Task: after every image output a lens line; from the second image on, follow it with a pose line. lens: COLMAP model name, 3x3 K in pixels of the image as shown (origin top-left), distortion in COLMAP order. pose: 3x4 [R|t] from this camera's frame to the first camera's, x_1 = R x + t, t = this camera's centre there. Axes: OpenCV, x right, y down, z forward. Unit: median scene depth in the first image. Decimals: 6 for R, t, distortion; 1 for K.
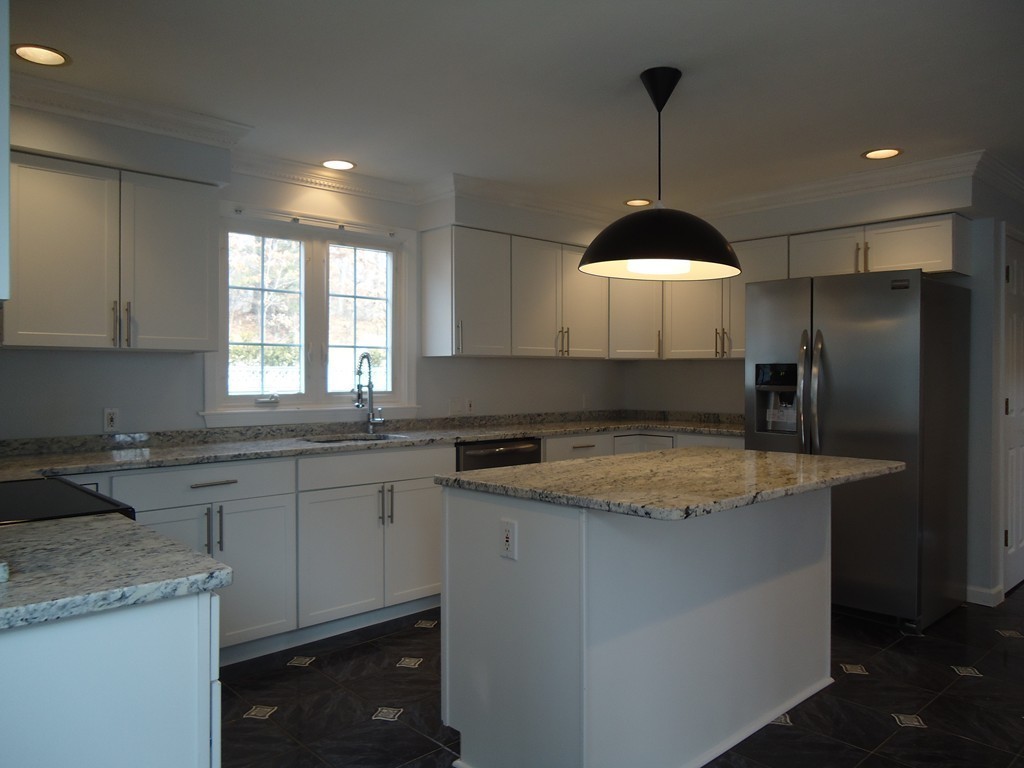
lens RADIAL K [[748.2, 0, 511.4], [0, 748.2, 376.5], [0, 0, 1]] dist [-0.005883, 0.002074]
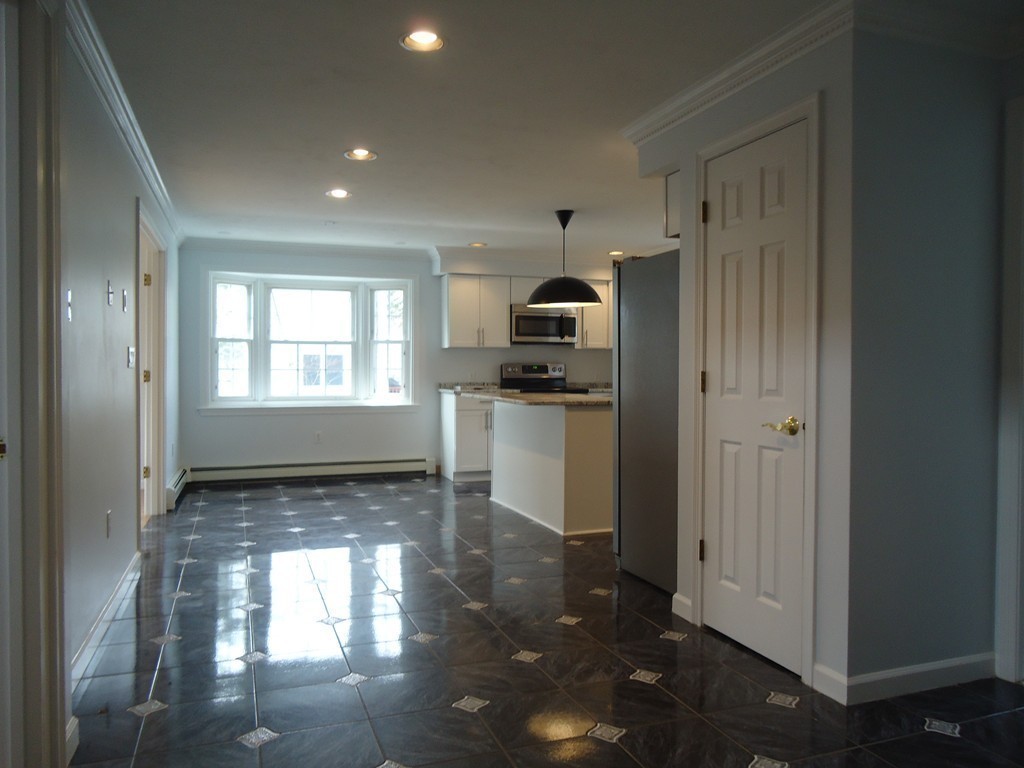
lens RADIAL K [[748.2, 0, 506.1], [0, 748.2, 376.2], [0, 0, 1]] dist [-0.005883, 0.002074]
pose [[-0.391938, 0.008480, -0.919952, 1.540955], [-0.007267, 0.999898, 0.012313, 0.024266], [0.919963, 0.011511, -0.391837, 1.172737]]
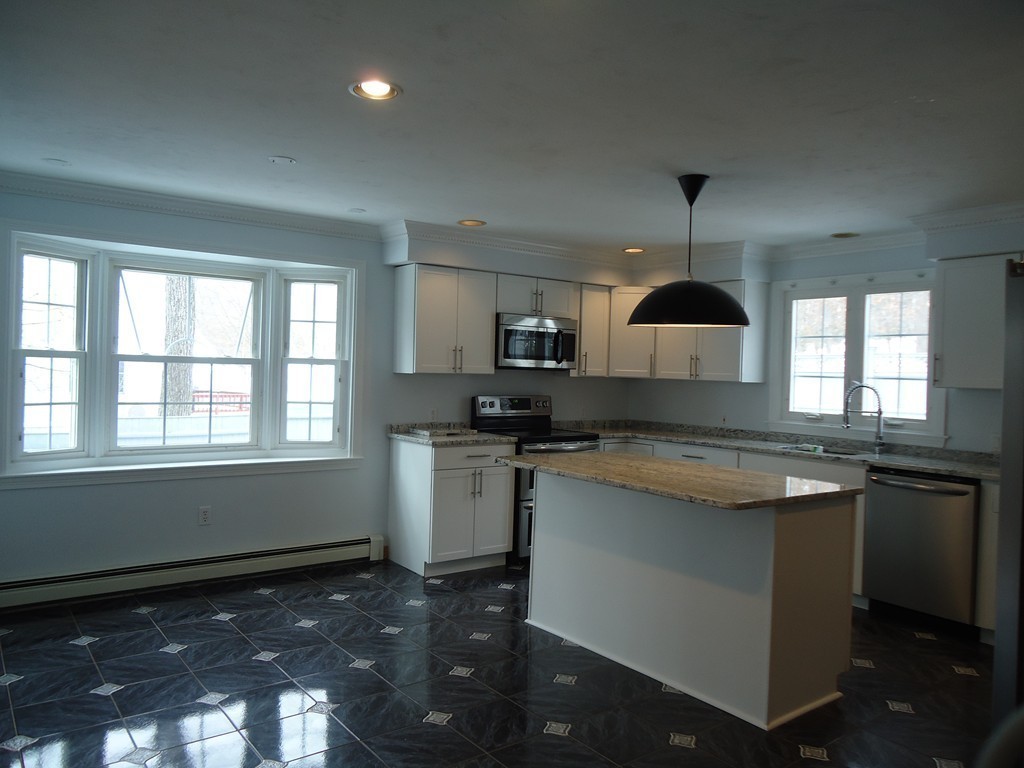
lens RADIAL K [[748.2, 0, 514.5], [0, 748.2, 382.1], [0, 0, 1]] dist [-0.005883, 0.002074]
pose [[-0.103976, 0.010138, -0.994528, 1.087538], [-0.032467, 0.999381, 0.013582, -0.033729], [0.994050, 0.033701, -0.103582, 0.583352]]
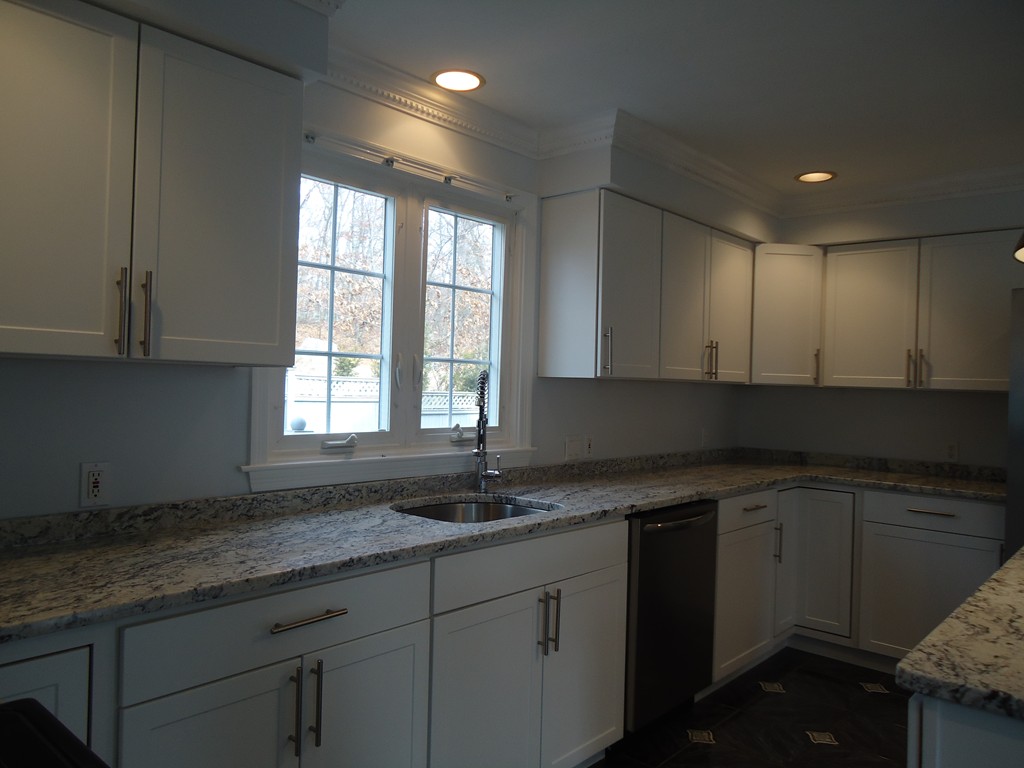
lens RADIAL K [[748.2, 0, 513.2], [0, 748.2, 378.3], [0, 0, 1]] dist [-0.005883, 0.002074]
pose [[0.995204, 0.027604, 0.093842, -0.237672], [-0.026778, 0.999591, -0.010046, -0.020360], [-0.094081, 0.007485, 0.995536, 0.352985]]
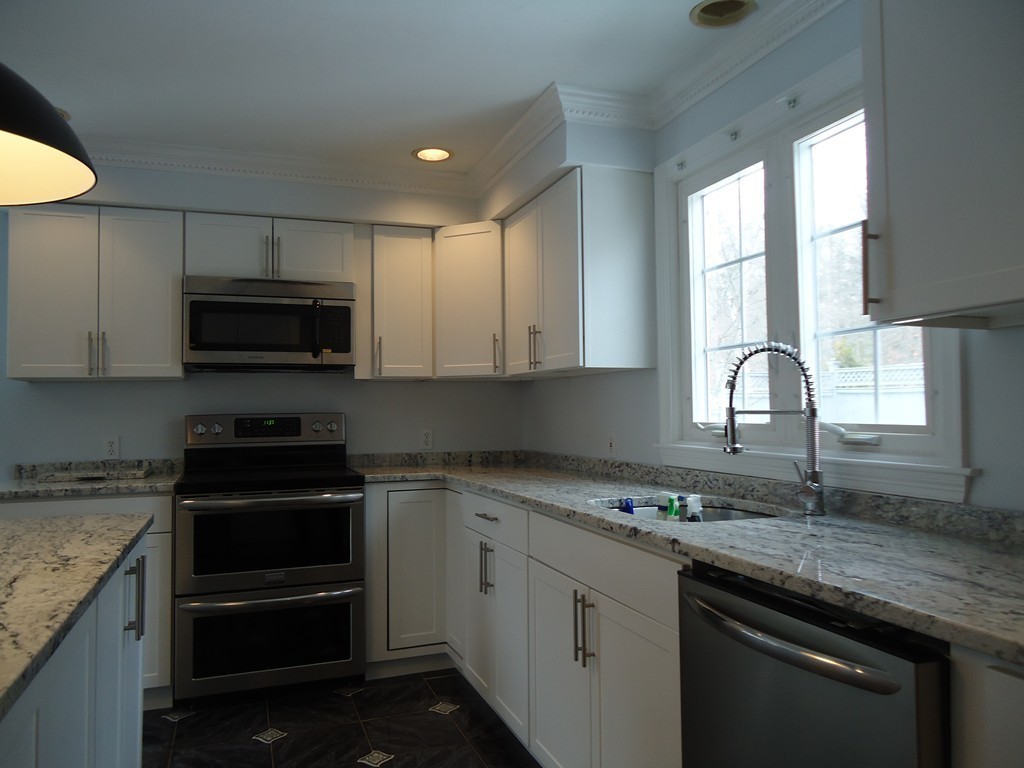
lens RADIAL K [[748.2, 0, 509.8], [0, 748.2, 377.6], [0, 0, 1]] dist [-0.005883, 0.002074]
pose [[-0.391823, -0.037012, -0.919296, 0.329711], [0.007142, 0.999038, -0.043266, 0.010914], [0.920013, -0.023518, -0.391181, 1.066310]]
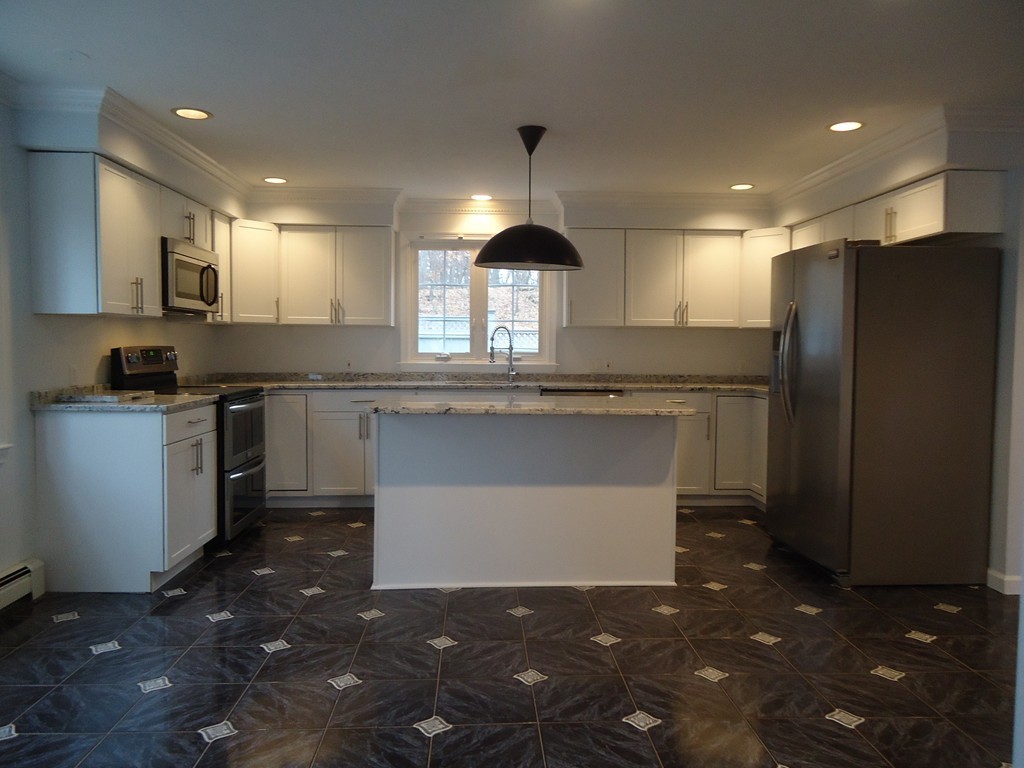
lens RADIAL K [[748.2, 0, 512.9], [0, 748.2, 379.9], [0, 0, 1]] dist [-0.005883, 0.002074]
pose [[0.761106, 0.035818, -0.647638, 0.780962], [-0.009163, 0.998968, 0.044480, 0.009314], [0.648563, -0.027920, 0.760649, -0.088958]]
